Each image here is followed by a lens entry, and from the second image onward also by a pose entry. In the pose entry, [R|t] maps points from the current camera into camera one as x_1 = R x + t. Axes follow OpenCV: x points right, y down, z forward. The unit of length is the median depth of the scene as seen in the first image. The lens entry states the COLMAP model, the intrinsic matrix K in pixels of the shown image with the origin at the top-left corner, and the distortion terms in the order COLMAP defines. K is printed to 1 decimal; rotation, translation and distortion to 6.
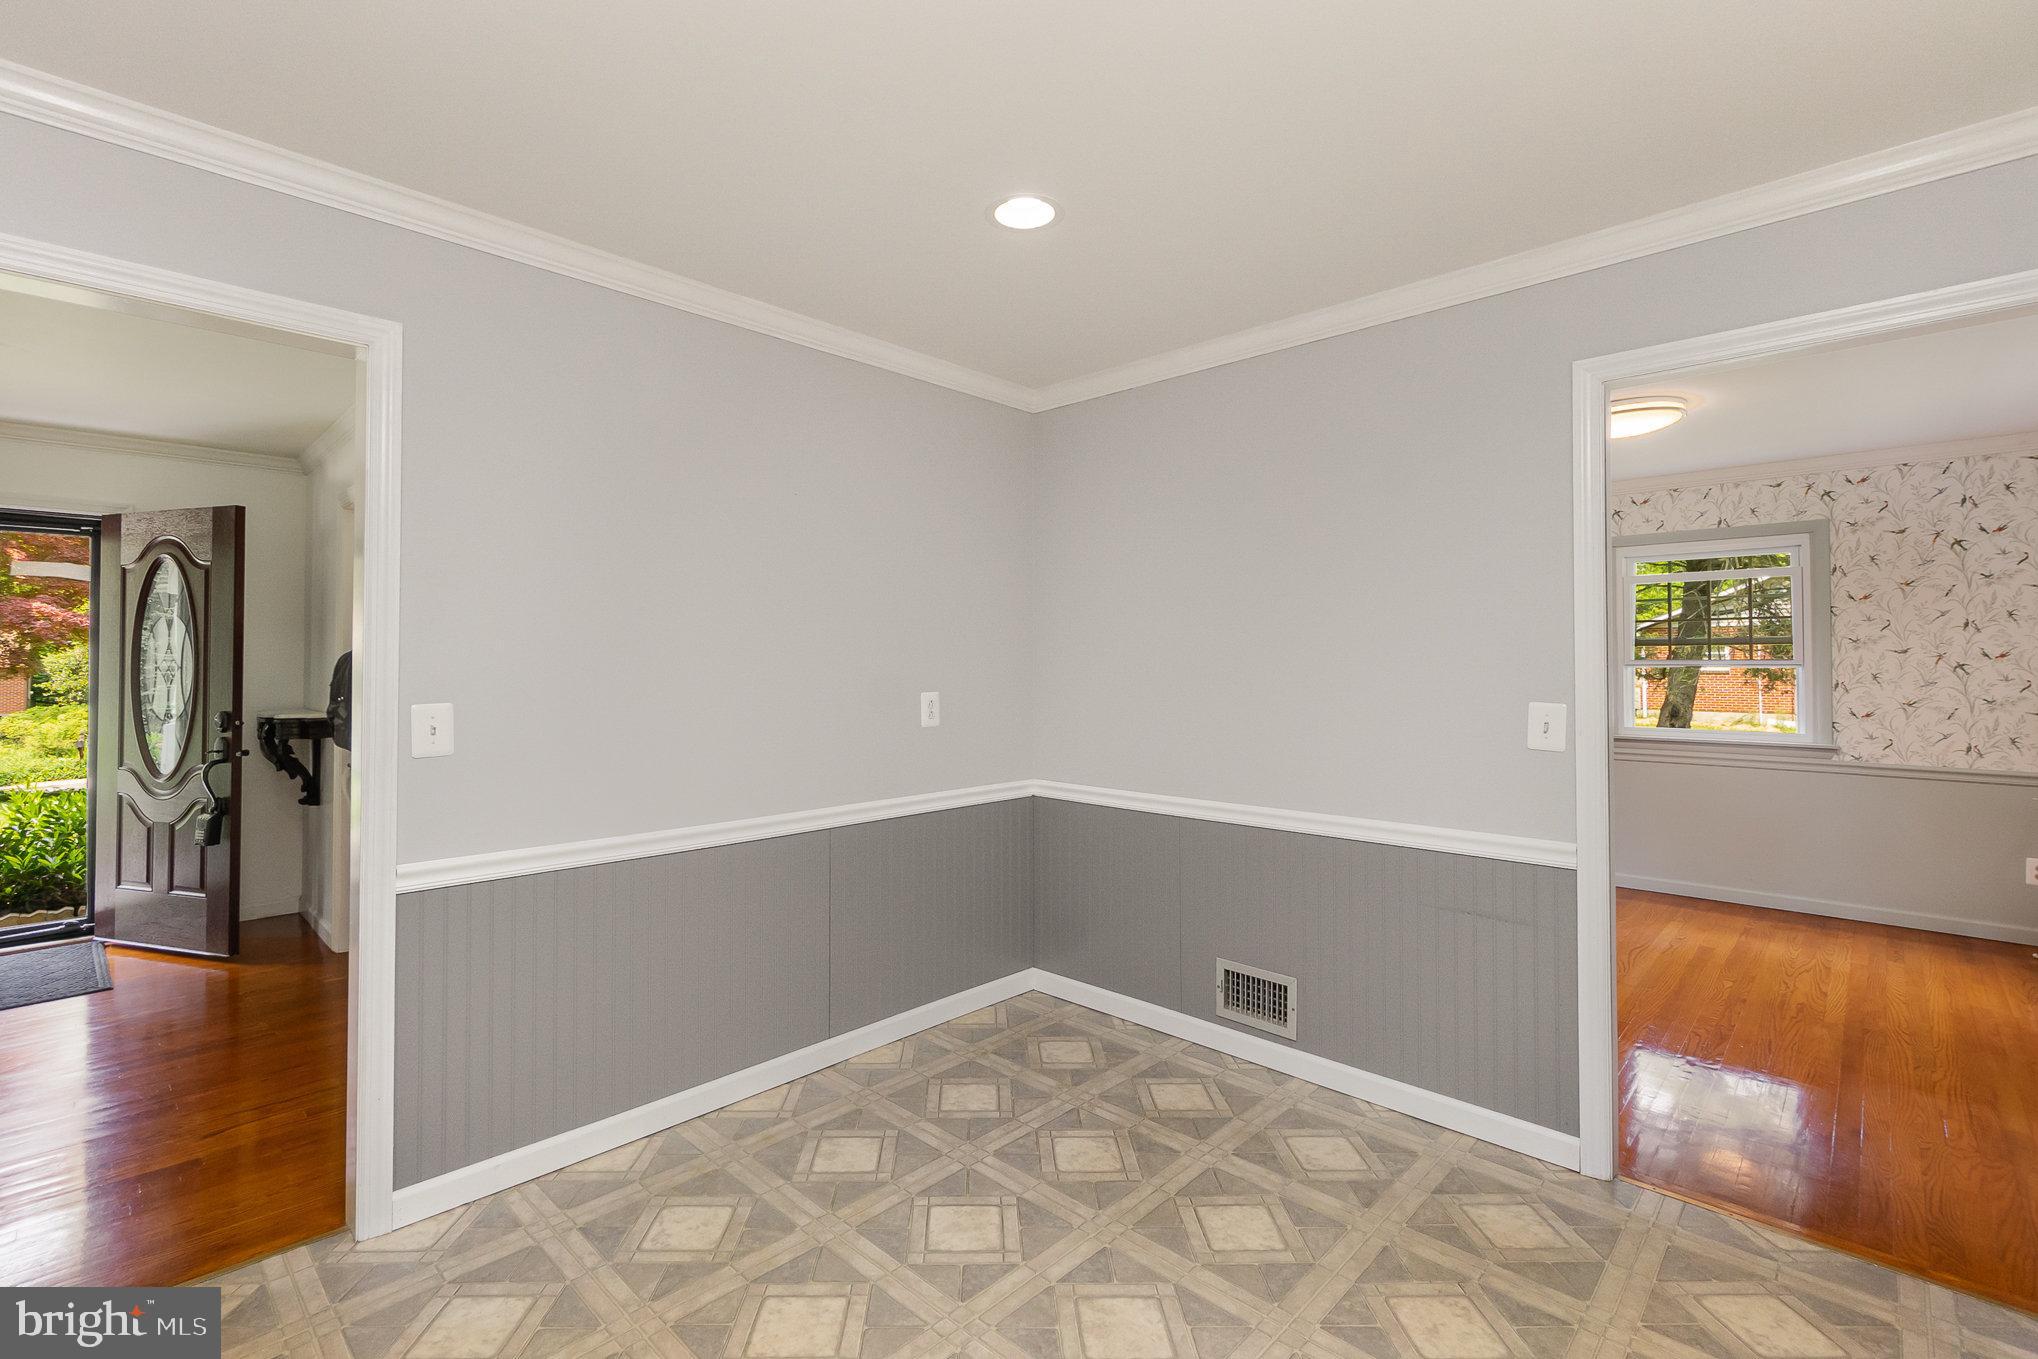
lens RADIAL K [[890.2, 0, 1019.0], [0, 890.2, 679.5], [0, 0, 1]] dist [-0.000099, -0.000005]
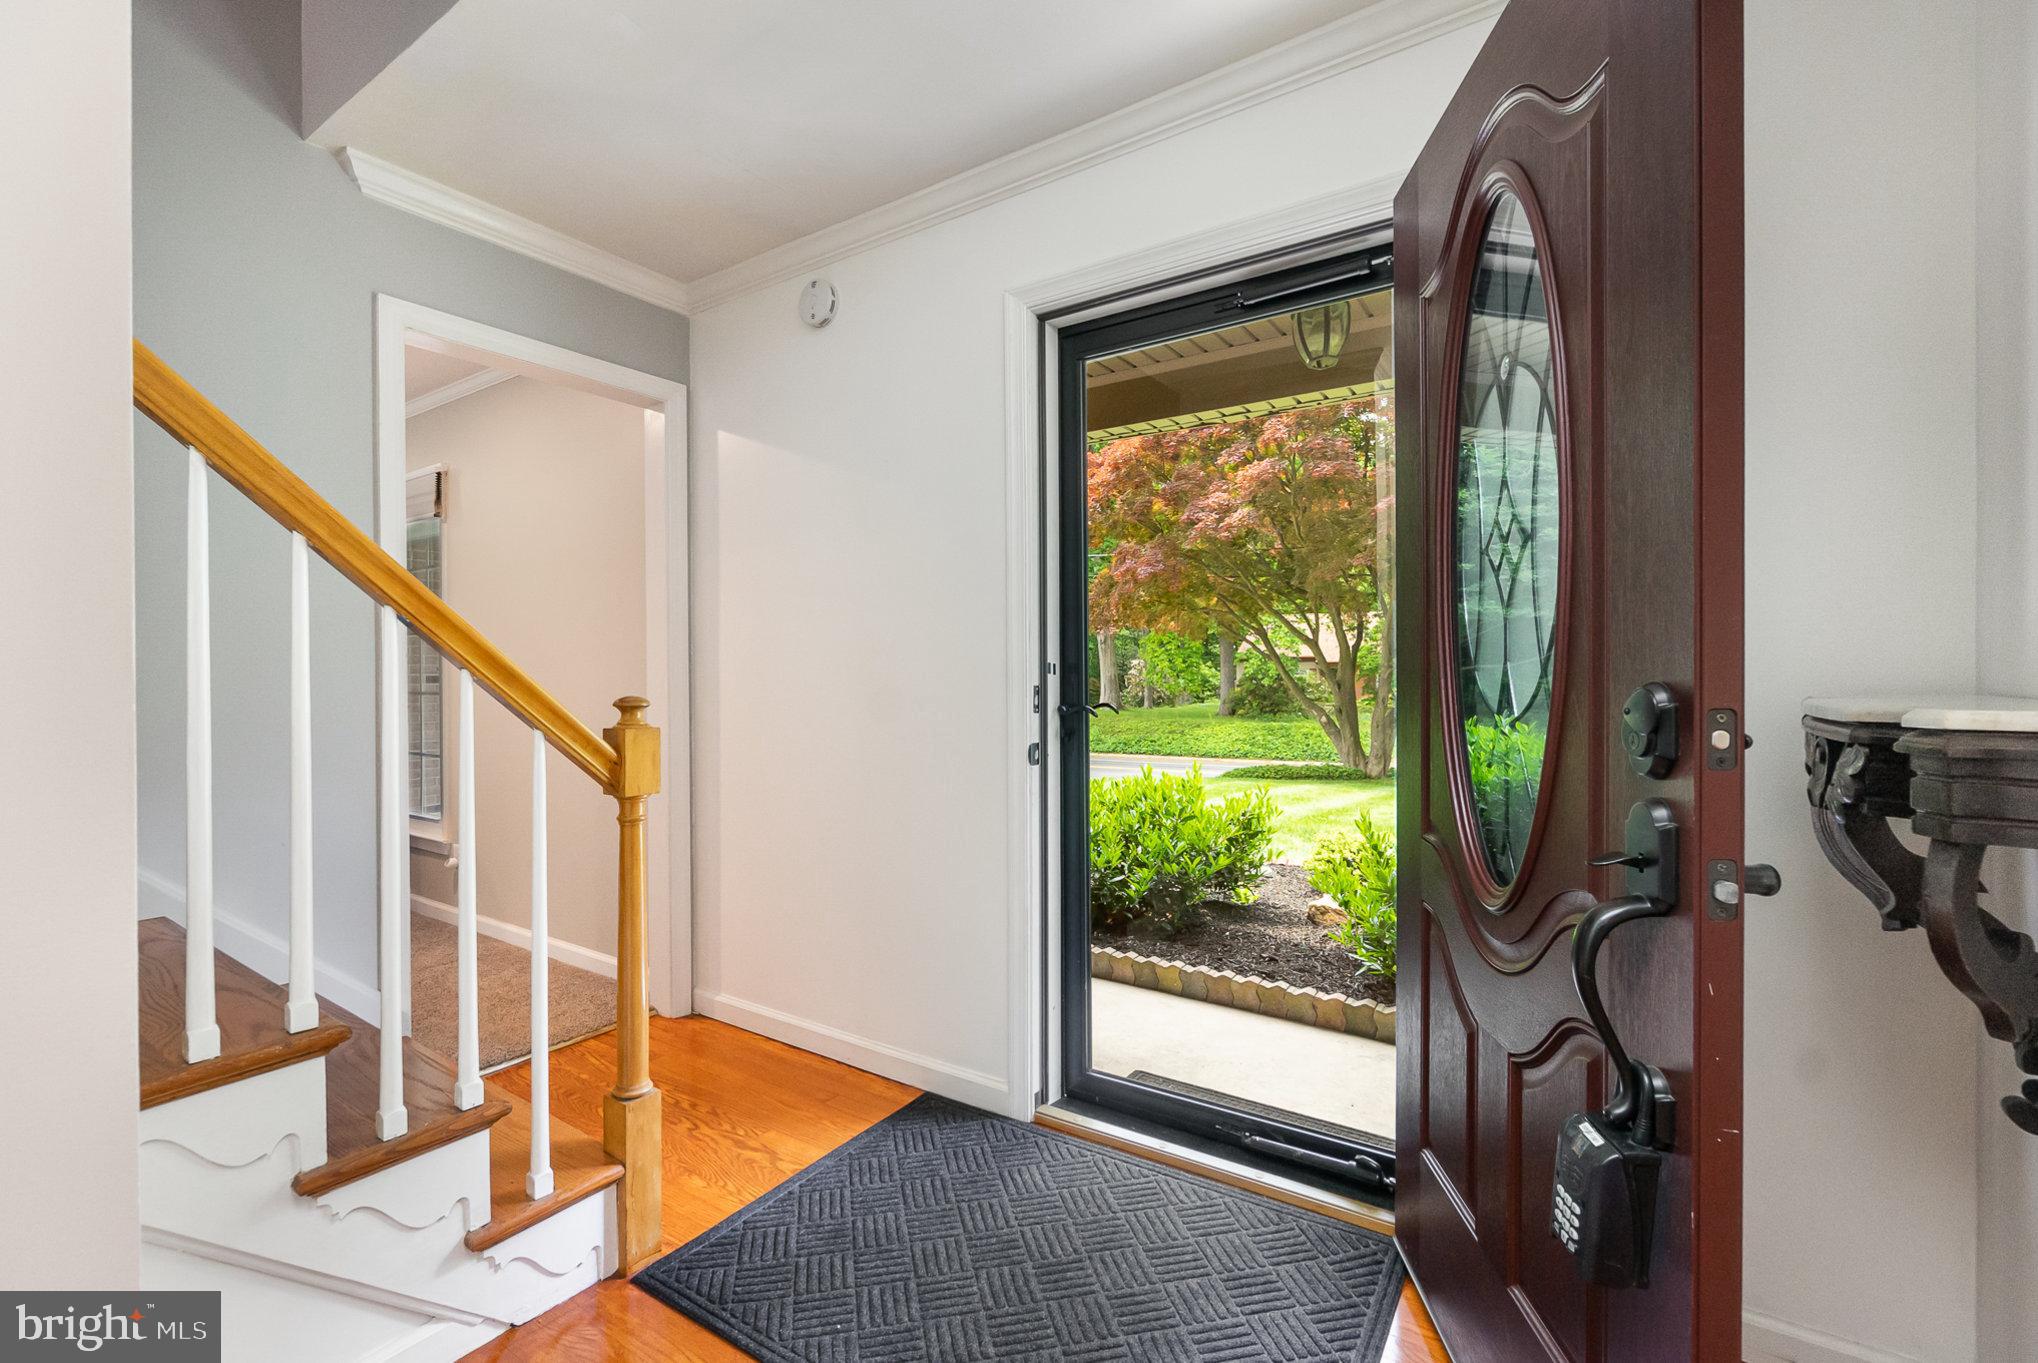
lens RADIAL K [[878.9, 0, 1019.0], [0, 878.9, 681.5], [0, 0, 1]] dist [0.000668, 0.000242]
pose [[0.172099, 0.010615, -0.985022, -0.689538], [0.005212, 0.999918, 0.011686, 0.031036], [0.985066, -0.007145, 0.172030, 0.786002]]
